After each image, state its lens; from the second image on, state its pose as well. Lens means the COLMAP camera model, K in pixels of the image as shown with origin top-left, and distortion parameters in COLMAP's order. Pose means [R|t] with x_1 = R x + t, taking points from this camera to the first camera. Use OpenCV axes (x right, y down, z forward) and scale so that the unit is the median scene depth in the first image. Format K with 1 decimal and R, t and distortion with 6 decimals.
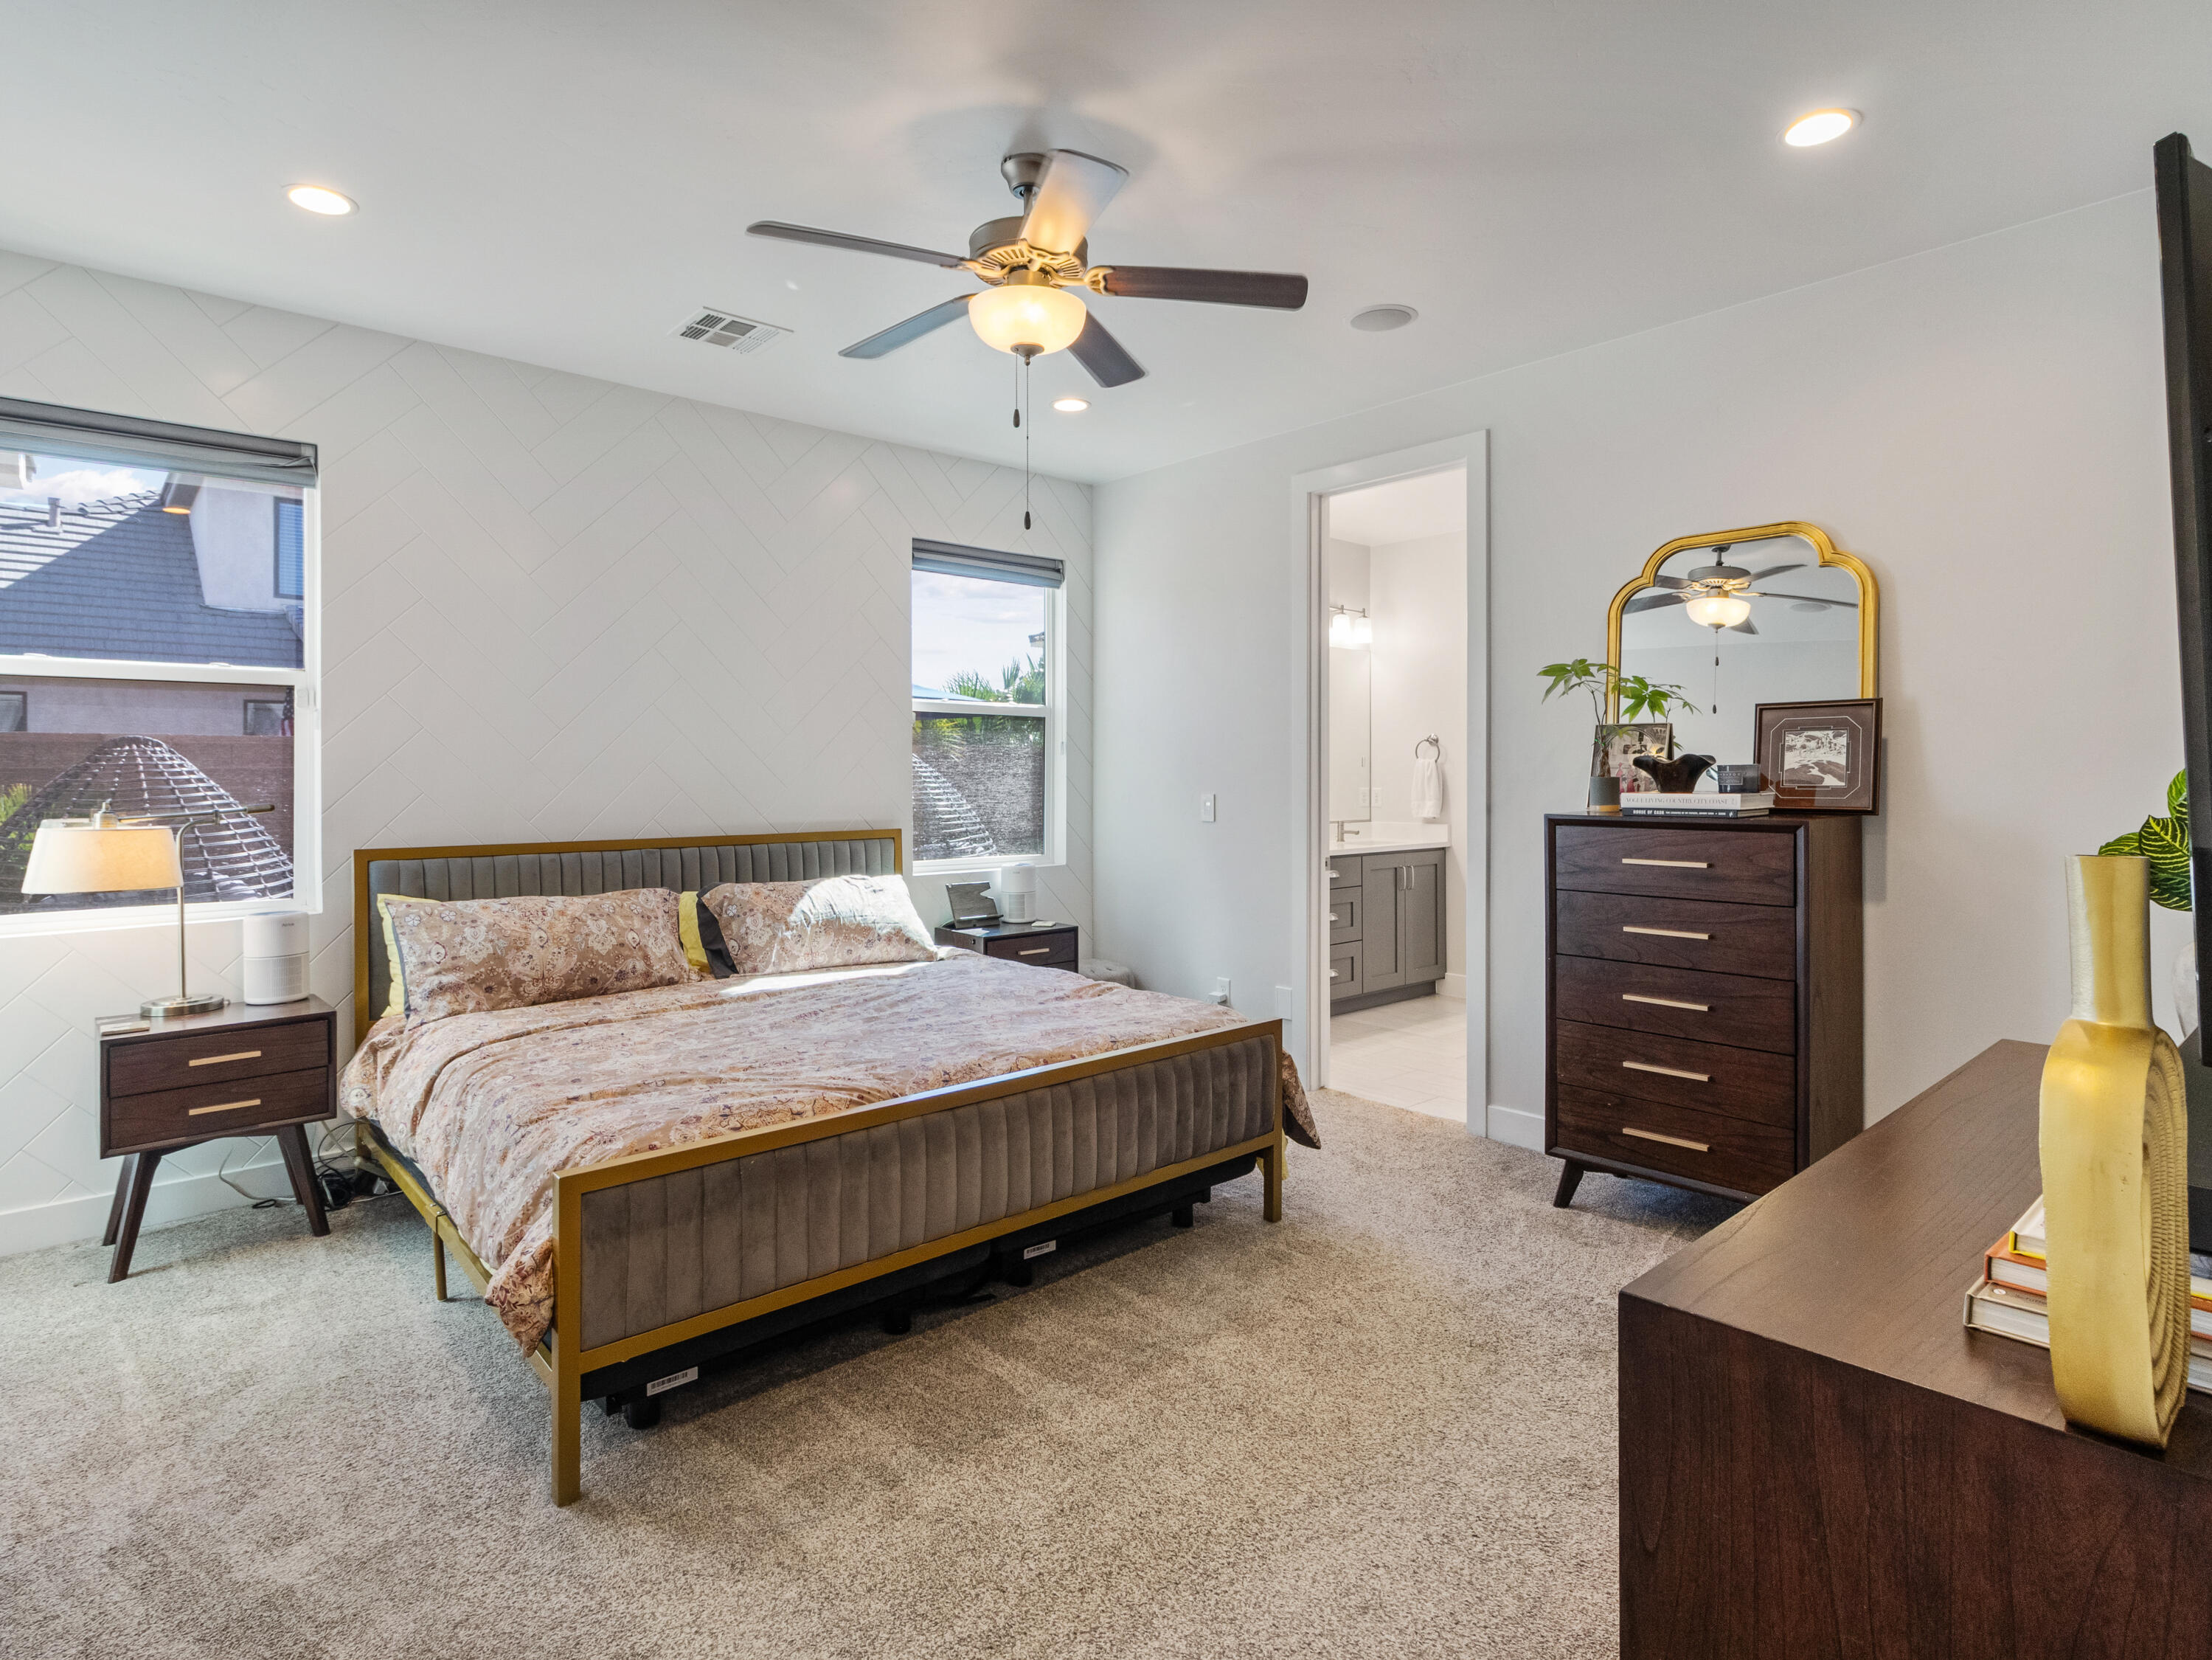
lens RADIAL K [[1163.7, 0, 1101.3], [0, 1163.7, 814.4], [0, 0, 1]] dist [0.000412, -0.000570]
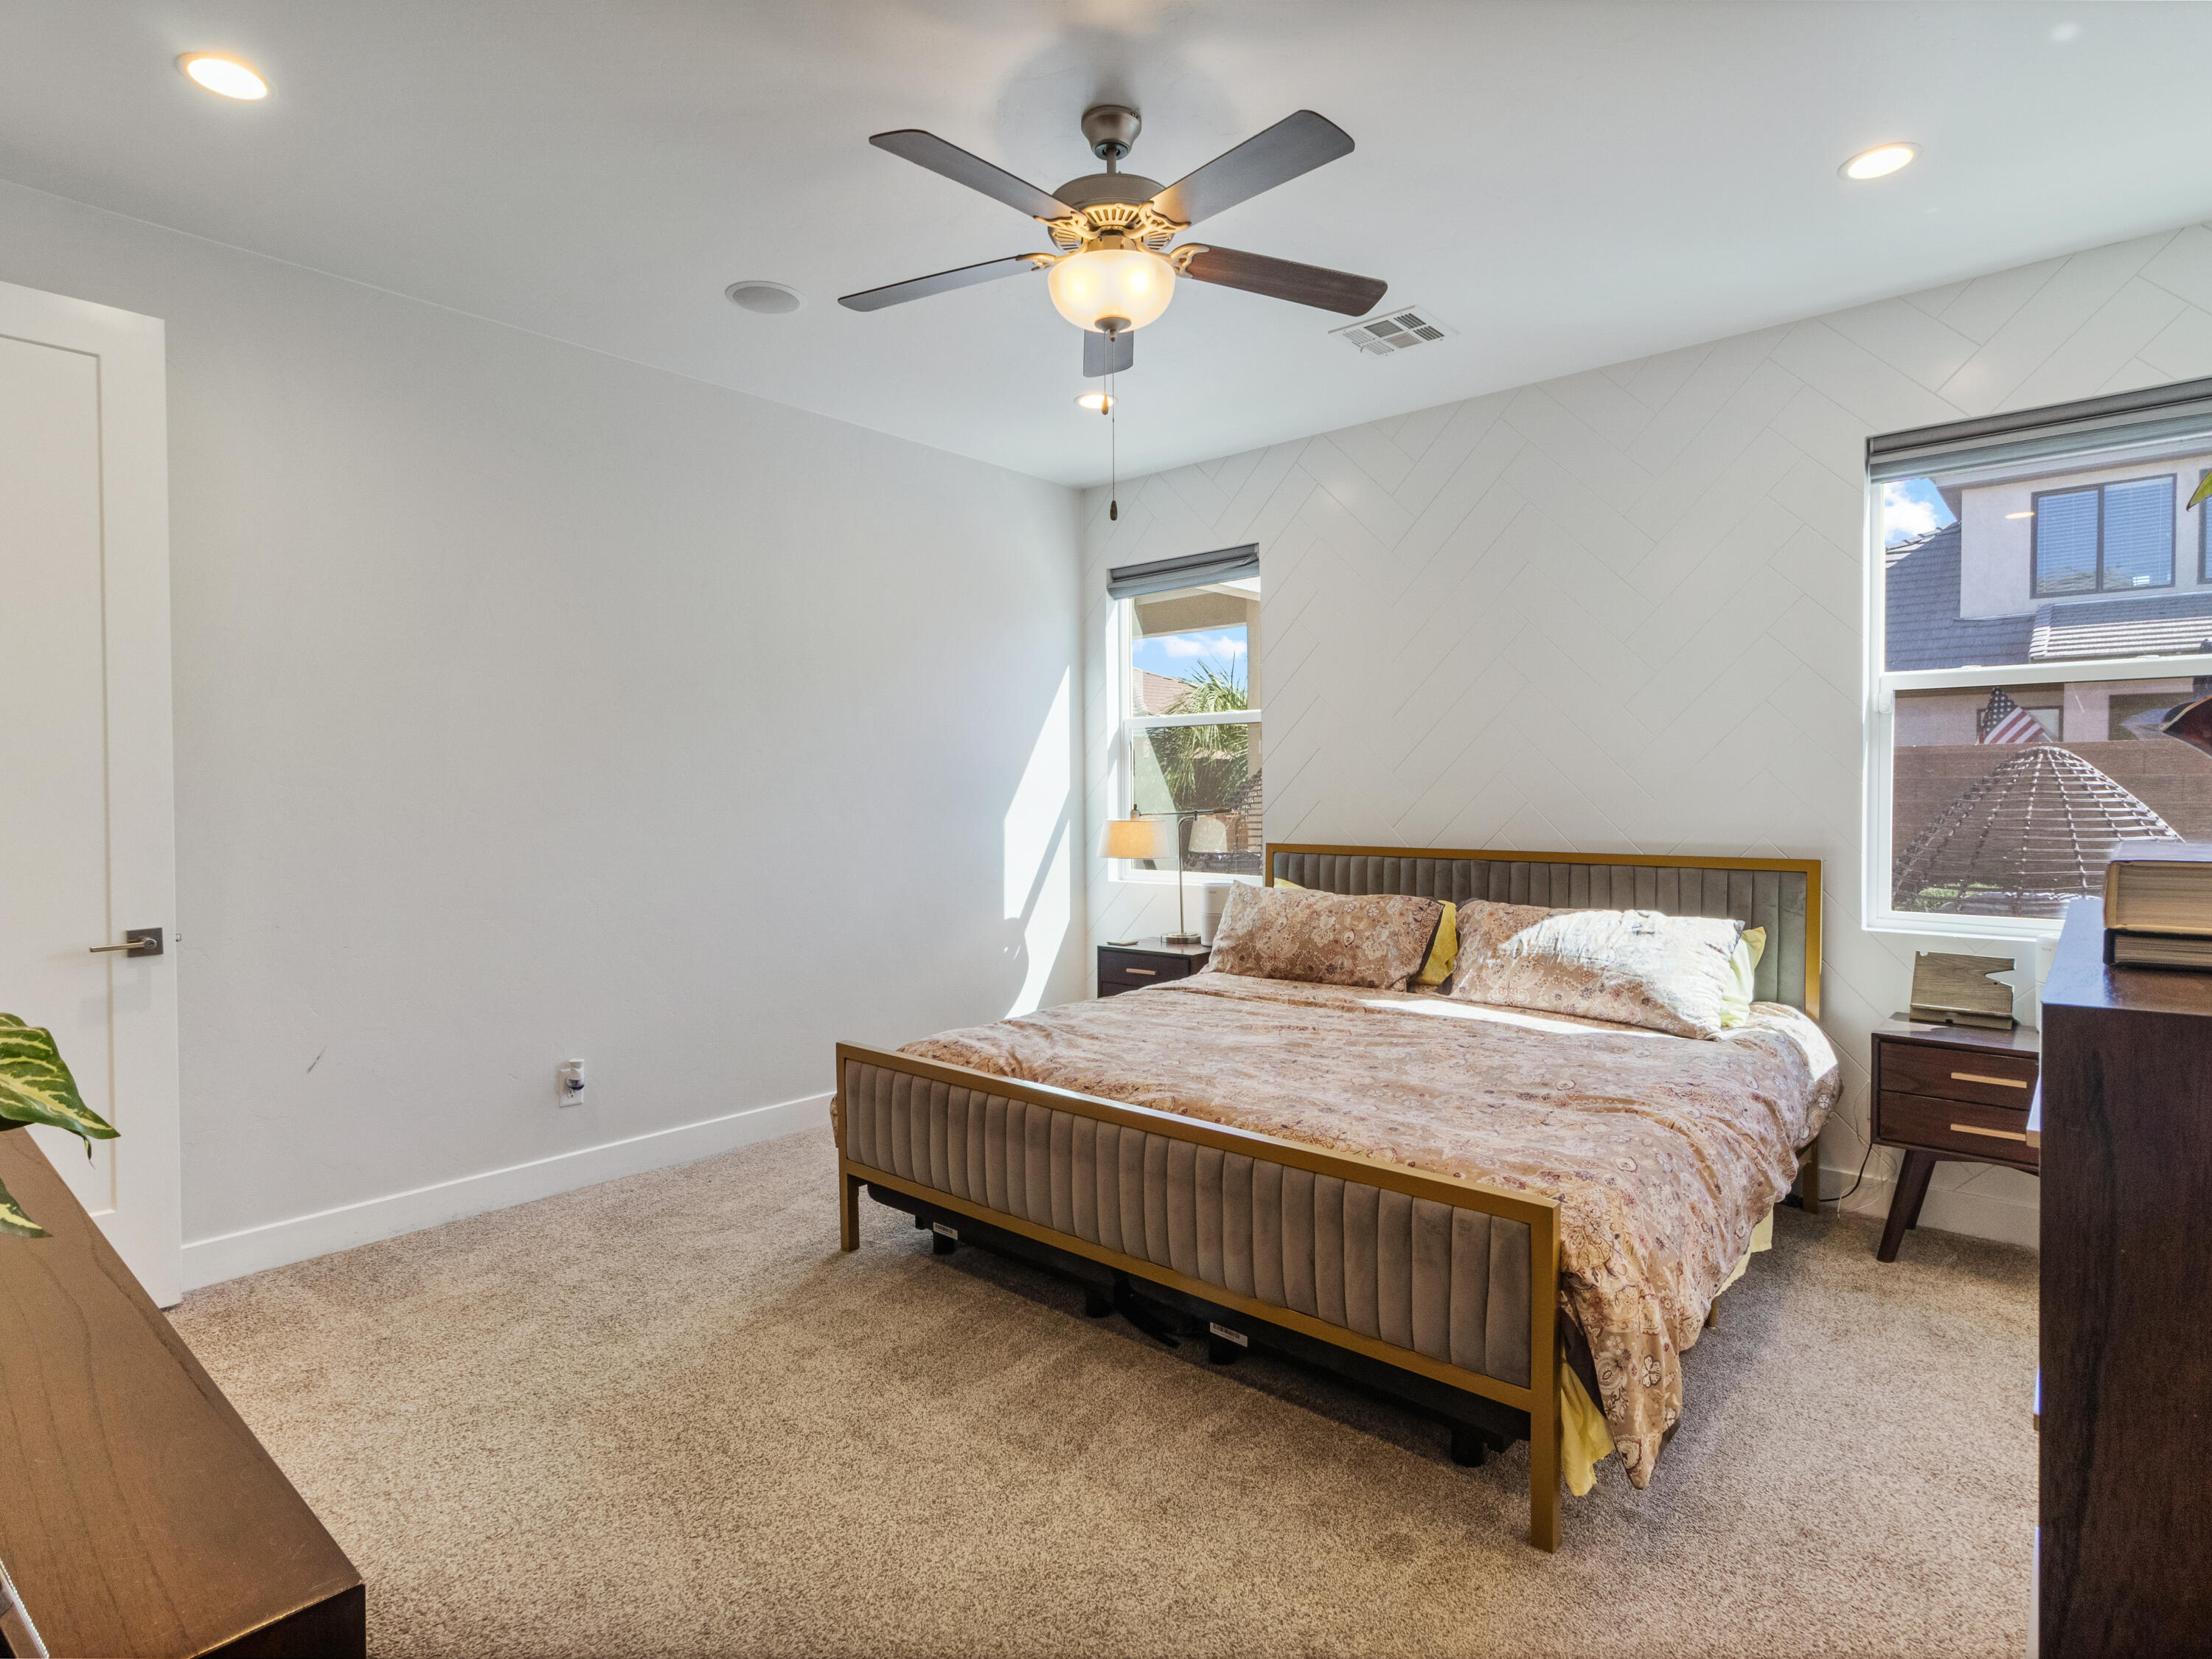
lens RADIAL K [[1163.5, 0, 1107.6], [0, 1163.5, 821.2], [0, 0, 1]] dist [0.000412, -0.000570]
pose [[0.120588, 0.025757, -0.992368, 0.654140], [-0.031186, 0.999268, 0.022146, -0.018030], [0.992213, 0.028278, 0.121303, 0.666987]]
